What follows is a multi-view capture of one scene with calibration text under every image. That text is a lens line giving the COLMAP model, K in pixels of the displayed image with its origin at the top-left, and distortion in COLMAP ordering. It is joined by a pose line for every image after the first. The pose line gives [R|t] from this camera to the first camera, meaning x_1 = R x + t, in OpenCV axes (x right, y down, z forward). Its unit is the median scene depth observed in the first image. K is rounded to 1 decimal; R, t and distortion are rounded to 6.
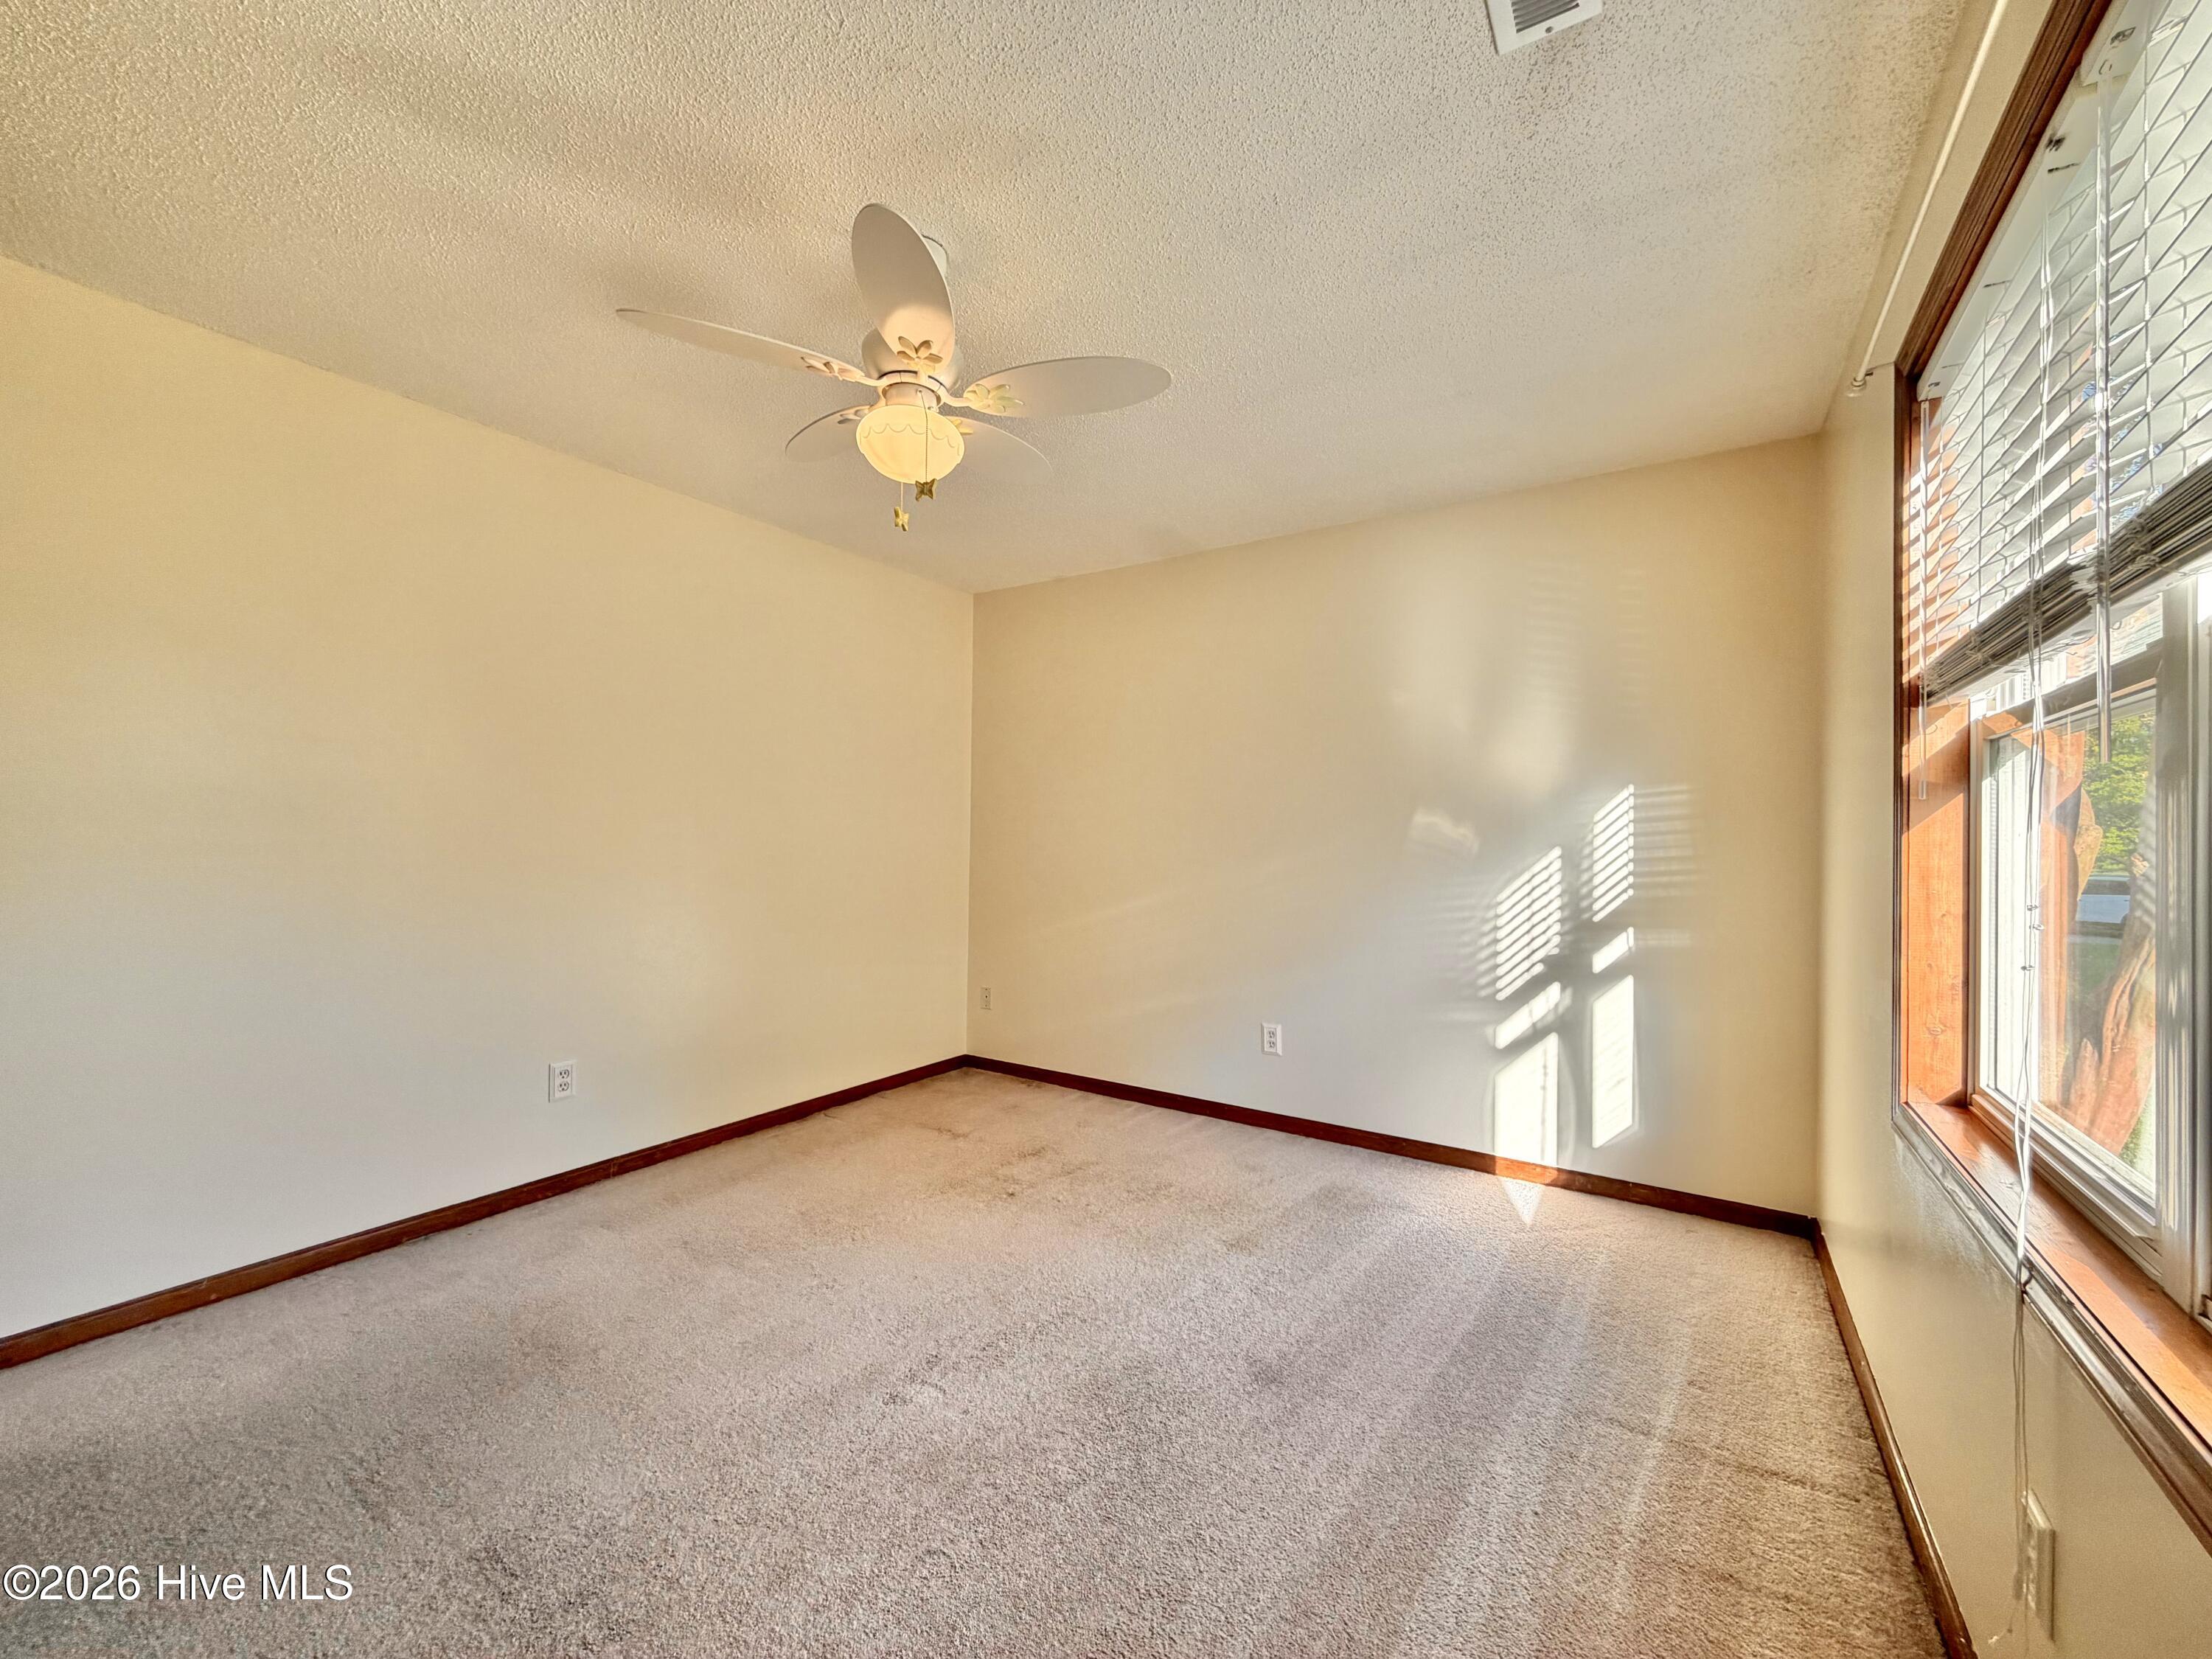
lens RADIAL K [[884.4, 0, 1097.3], [0, 884.4, 826.4], [0, 0, 1]] dist [0.000657, 0.000124]
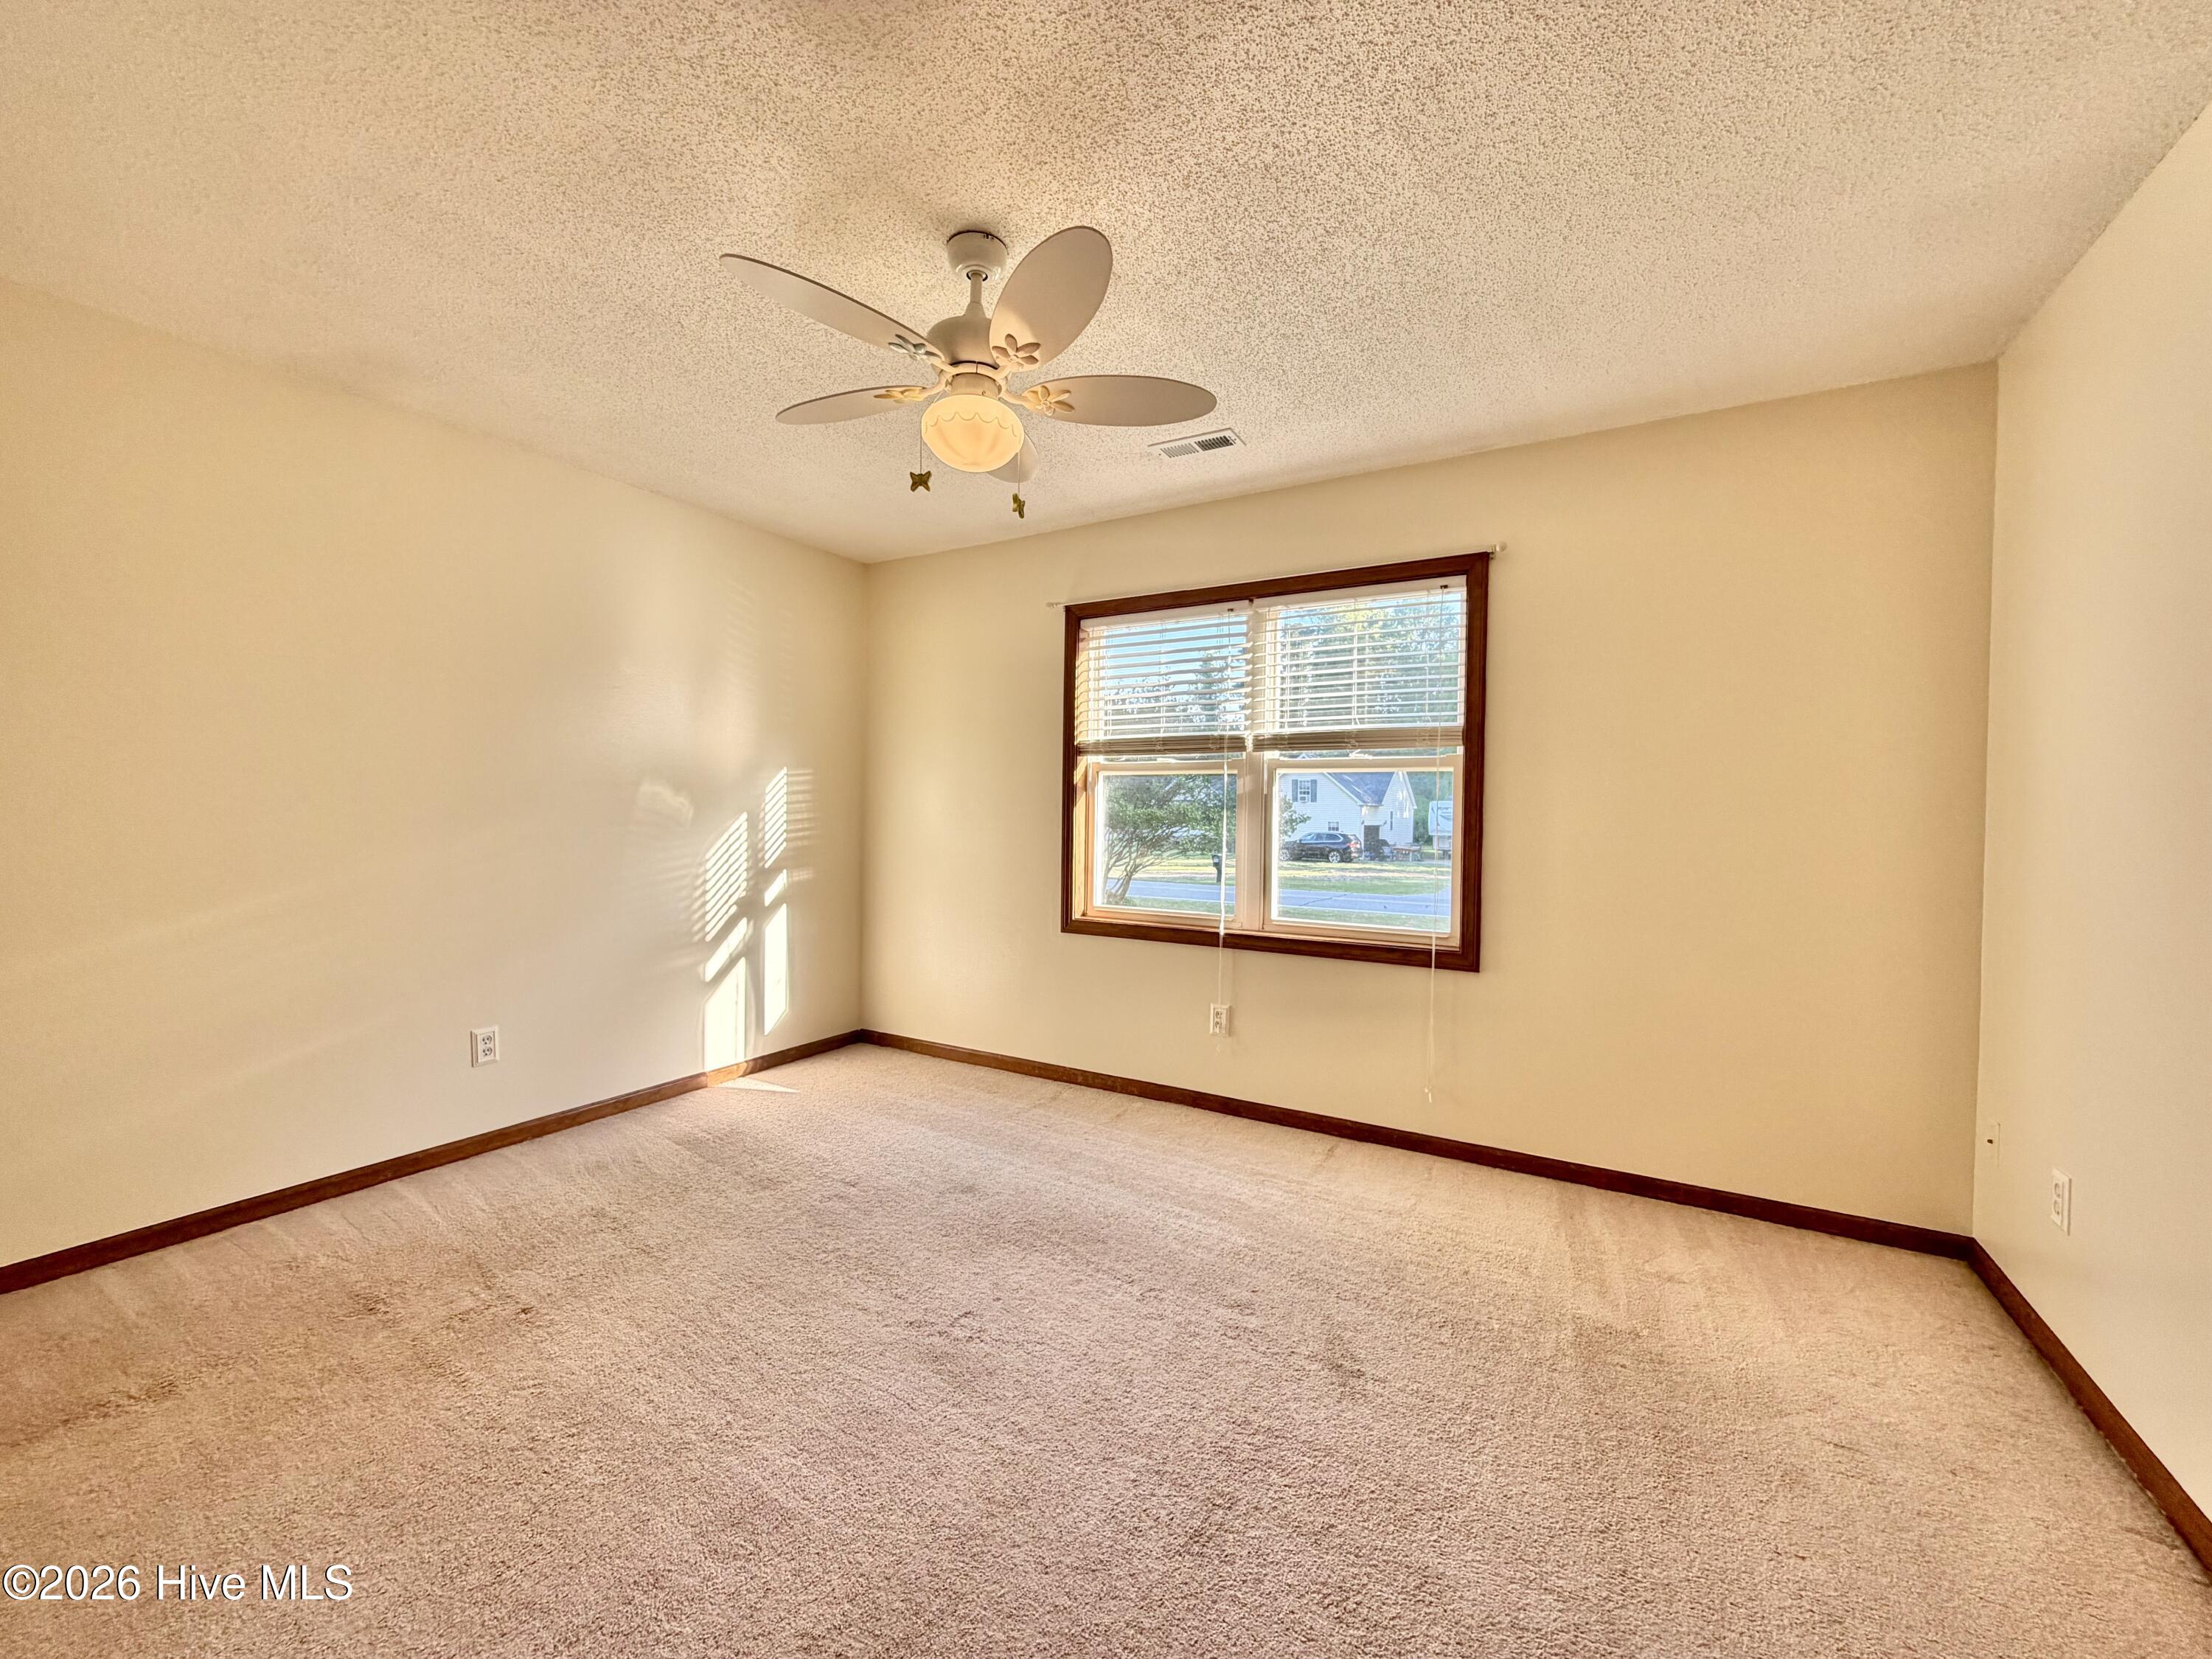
lens RADIAL K [[884.4, 0, 1097.3], [0, 884.4, 826.4], [0, 0, 1]] dist [0.000657, 0.000124]
pose [[-0.046686, -0.028494, 0.998503, -0.775695], [-0.019883, 0.999422, 0.027590, -0.001852], [-0.998712, -0.018565, -0.047226, 0.549315]]
